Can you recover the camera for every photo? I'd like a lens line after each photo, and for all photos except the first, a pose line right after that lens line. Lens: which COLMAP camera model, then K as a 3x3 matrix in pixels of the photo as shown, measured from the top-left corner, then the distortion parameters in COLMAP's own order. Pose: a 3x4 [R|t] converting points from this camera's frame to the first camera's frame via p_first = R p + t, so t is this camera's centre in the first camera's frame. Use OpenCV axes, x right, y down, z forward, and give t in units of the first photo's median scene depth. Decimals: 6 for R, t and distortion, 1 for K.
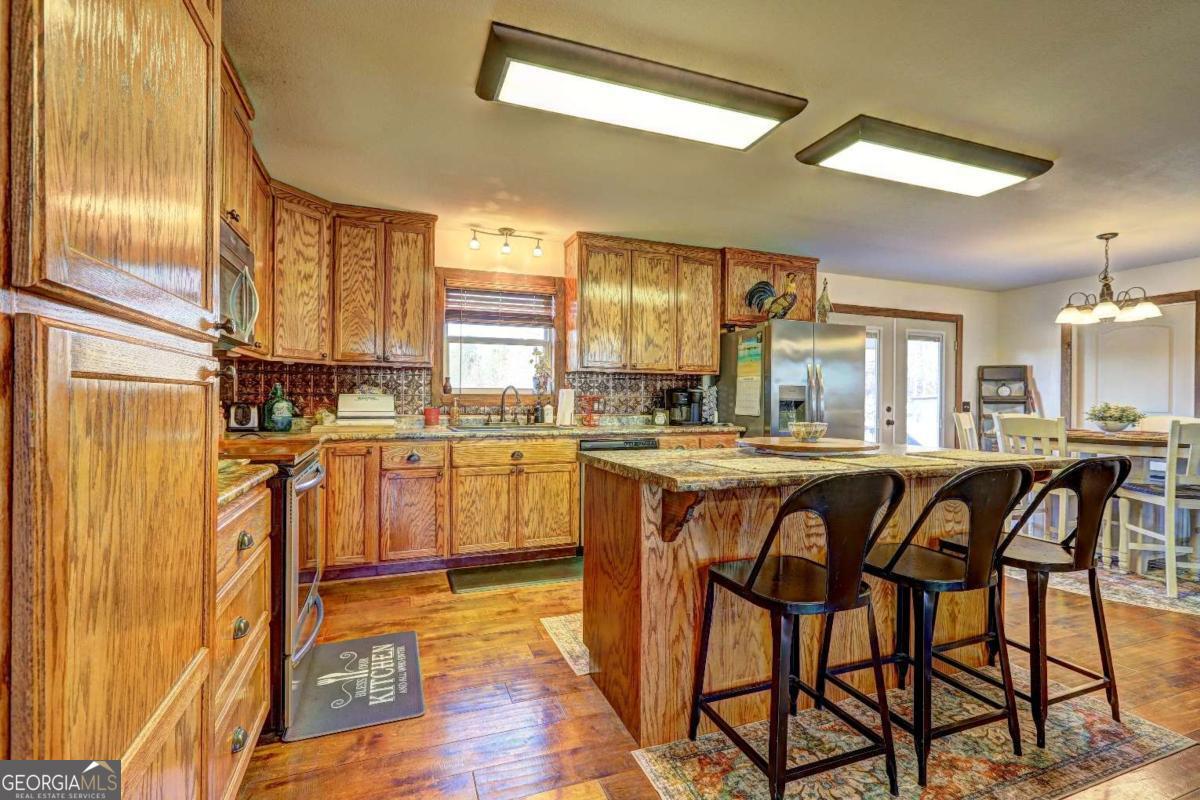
lens RADIAL K [[535.2, 0, 599.3], [0, 535.2, 400.5], [0, 0, 1]] dist [0.000013, 0.000575]
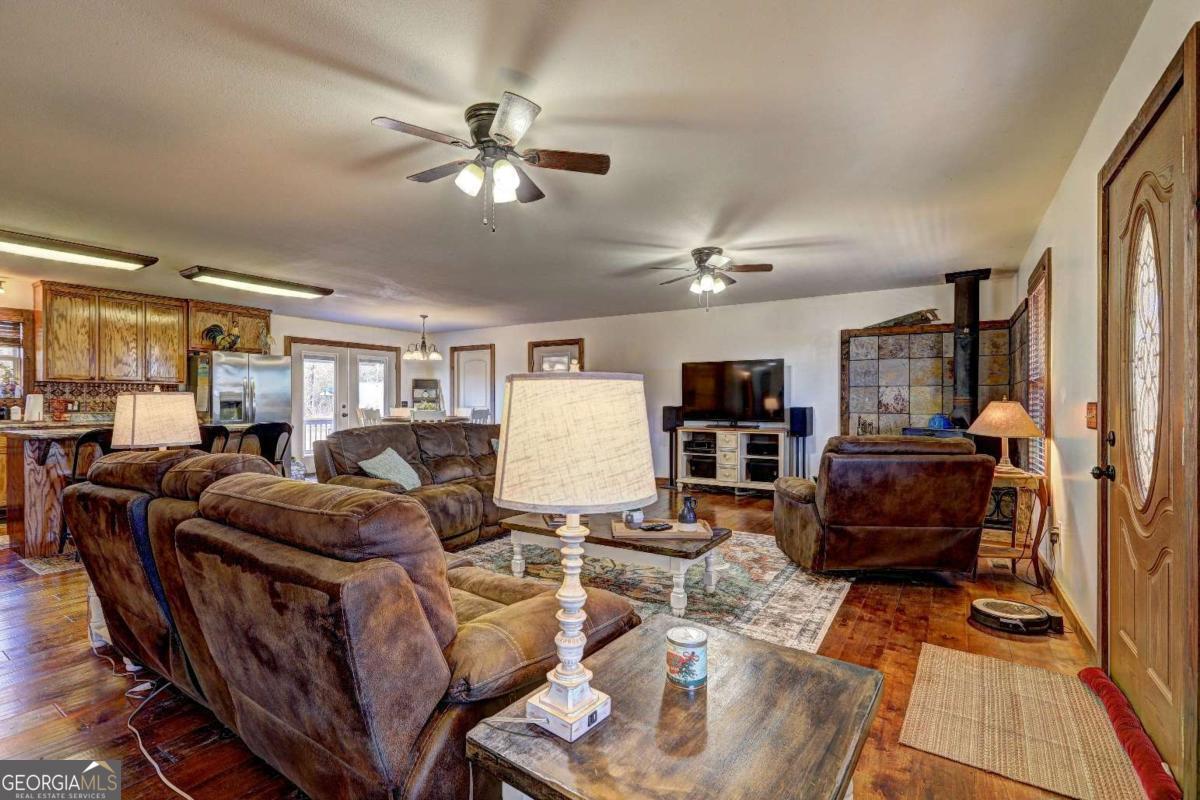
lens RADIAL K [[535.2, 0, 589.1], [0, 535.2, 402.9], [0, 0, 1]] dist [0.000013, 0.000575]
pose [[0.813099, -0.008716, 0.582061, 0.290804], [0.005767, 0.999959, 0.006917, -0.001126], [-0.582097, -0.002268, 0.813116, -0.914199]]
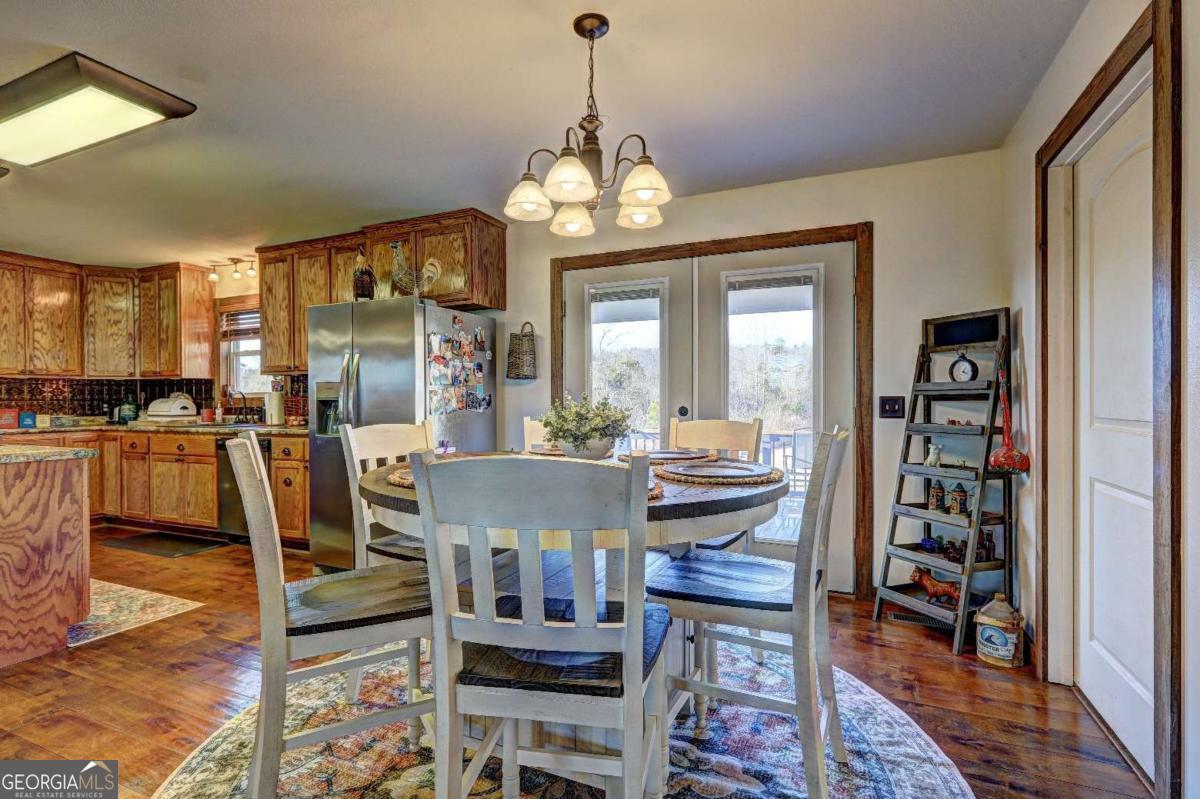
lens RADIAL K [[577.8, 0, 596.2], [0, 577.8, 402.5], [0, 0, 1]] dist [0.013253, -0.000415]
pose [[0.705789, -0.006563, -0.708391, 1.256642], [0.010698, 0.999942, 0.001395, 0.006303], [0.708341, -0.008563, 0.705819, 0.630605]]
